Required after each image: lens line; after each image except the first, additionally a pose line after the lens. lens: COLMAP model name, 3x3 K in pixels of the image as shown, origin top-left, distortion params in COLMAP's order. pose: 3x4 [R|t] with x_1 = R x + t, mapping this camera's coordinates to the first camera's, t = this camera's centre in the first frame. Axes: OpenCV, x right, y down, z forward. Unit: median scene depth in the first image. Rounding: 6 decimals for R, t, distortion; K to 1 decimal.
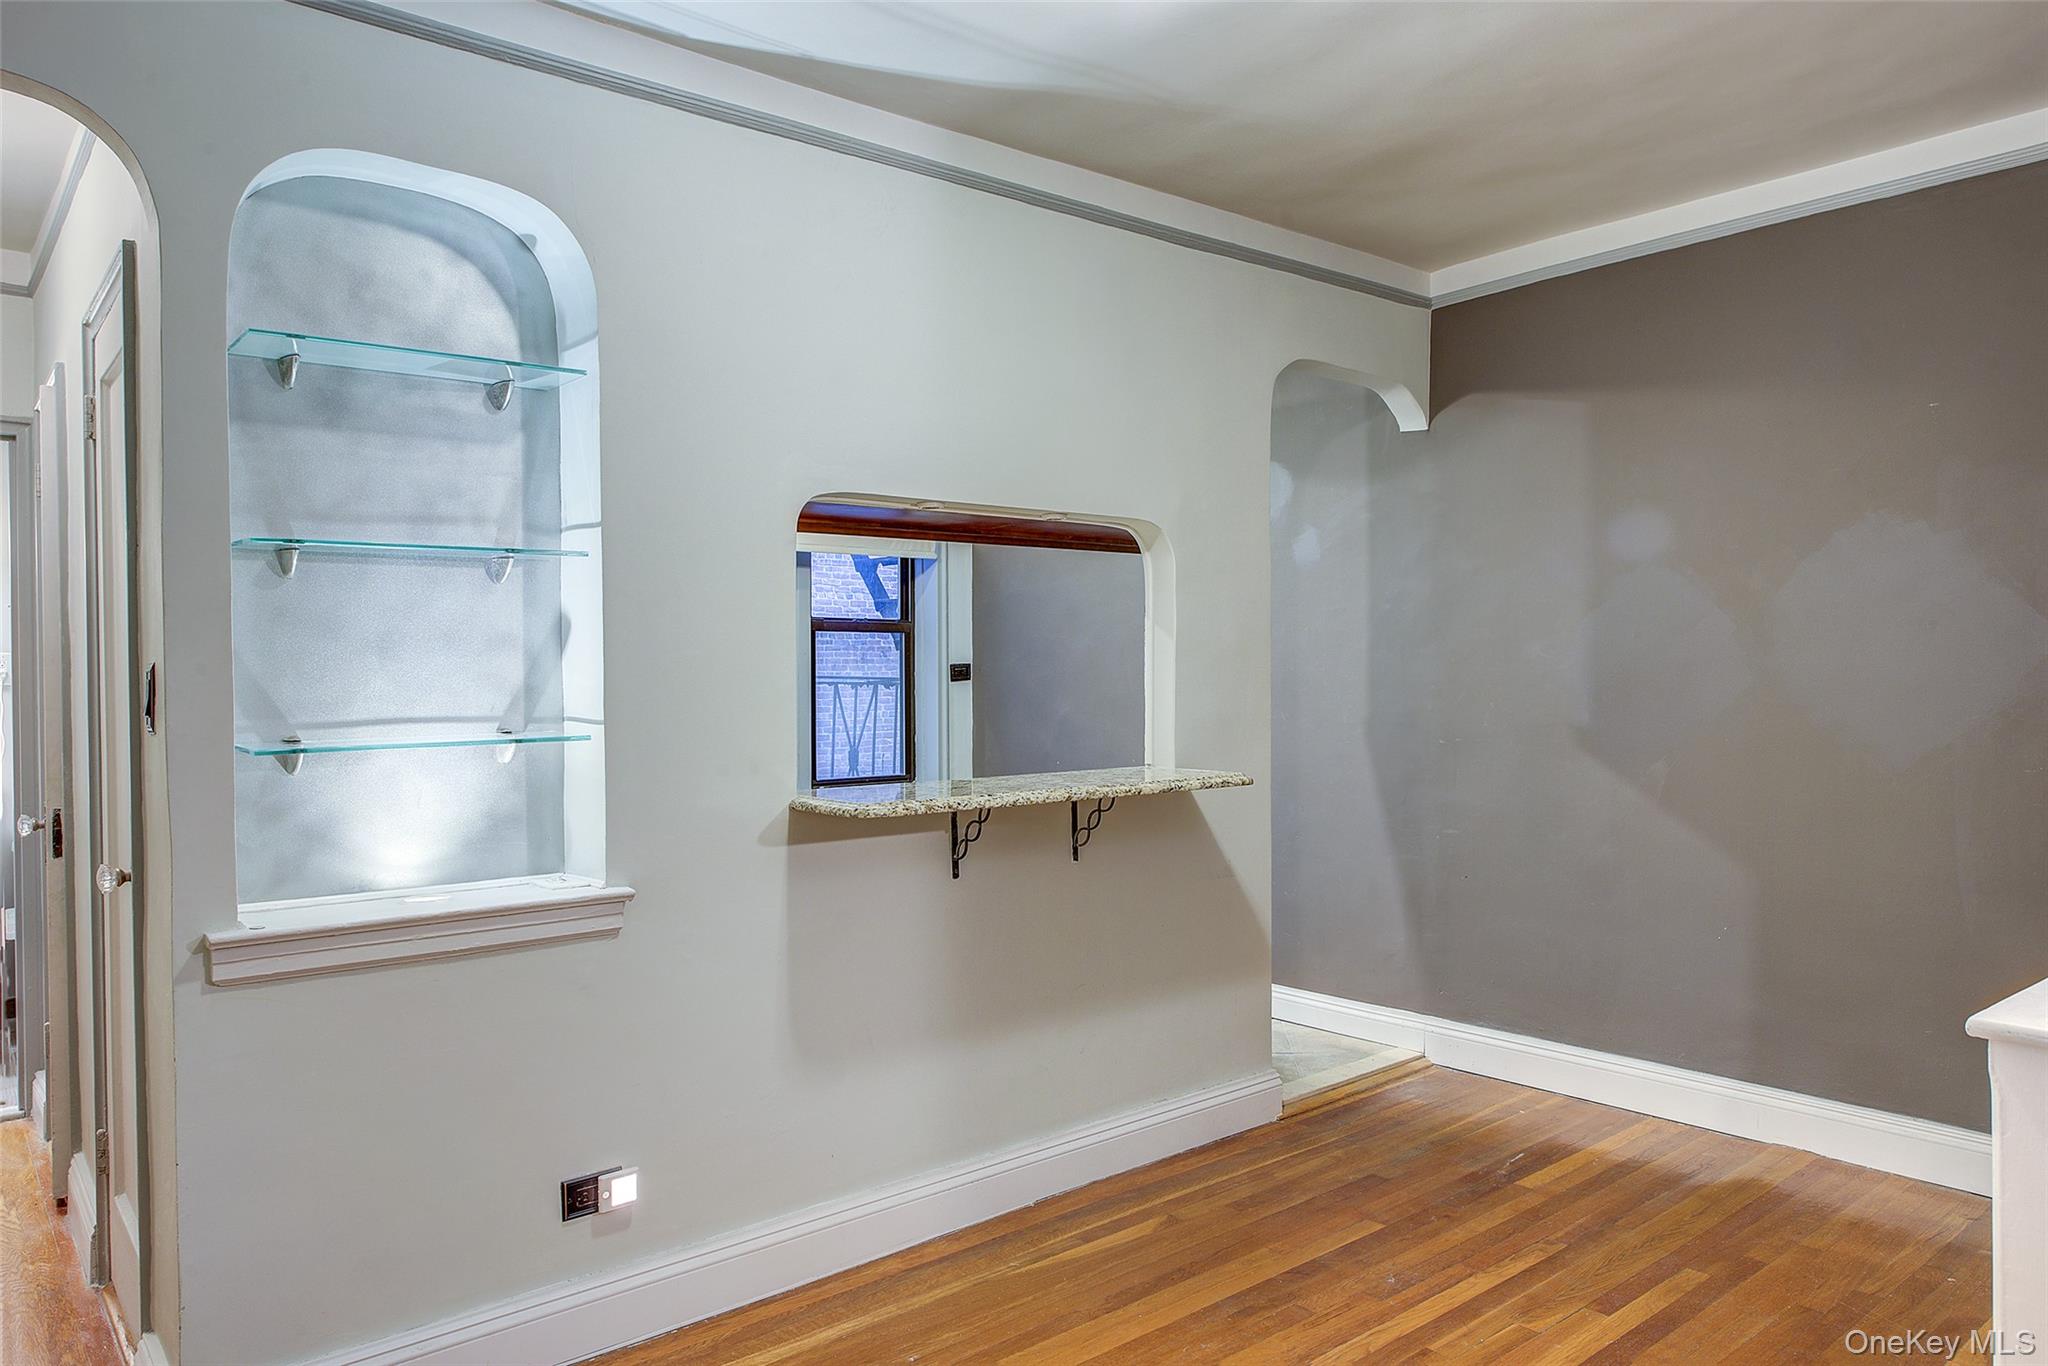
lens RADIAL K [[1353.7, 0, 1022.4], [0, 1353.7, 684.0], [0, 0, 1]] dist [0.004045, 0.003717]
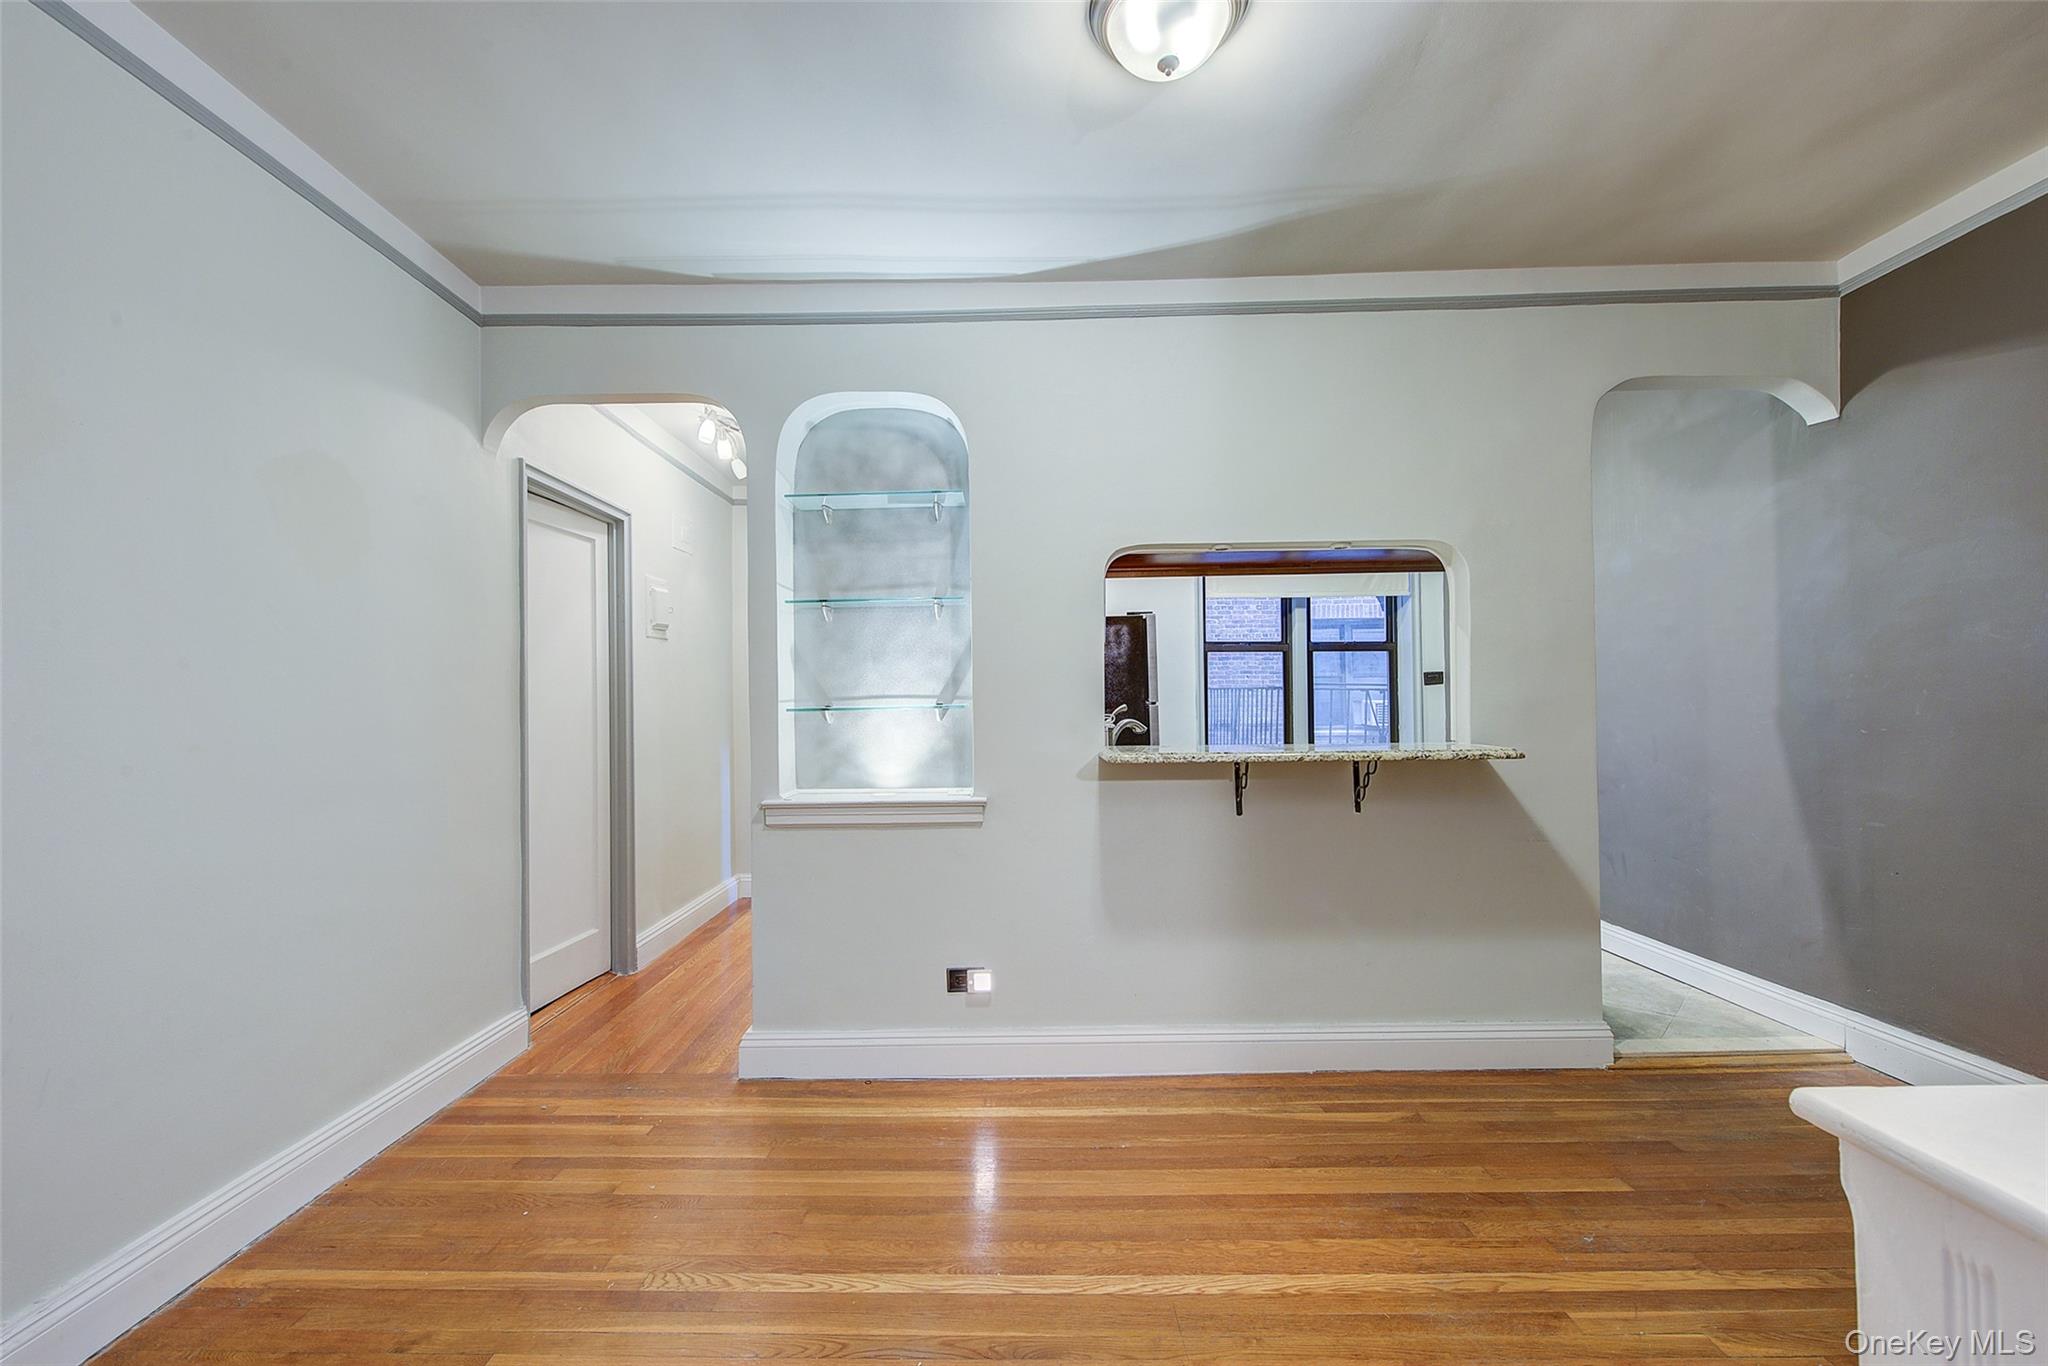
lens RADIAL K [[819.3, 0, 1018.4], [0, 819.3, 687.0], [0, 0, 1]] dist [0.001363, -0.001466]
pose [[0.763679, -0.014829, -0.645426, 0.314822], [0.002295, 0.999792, -0.020255, 0.029415], [0.645592, 0.013987, 0.763554, 0.216614]]
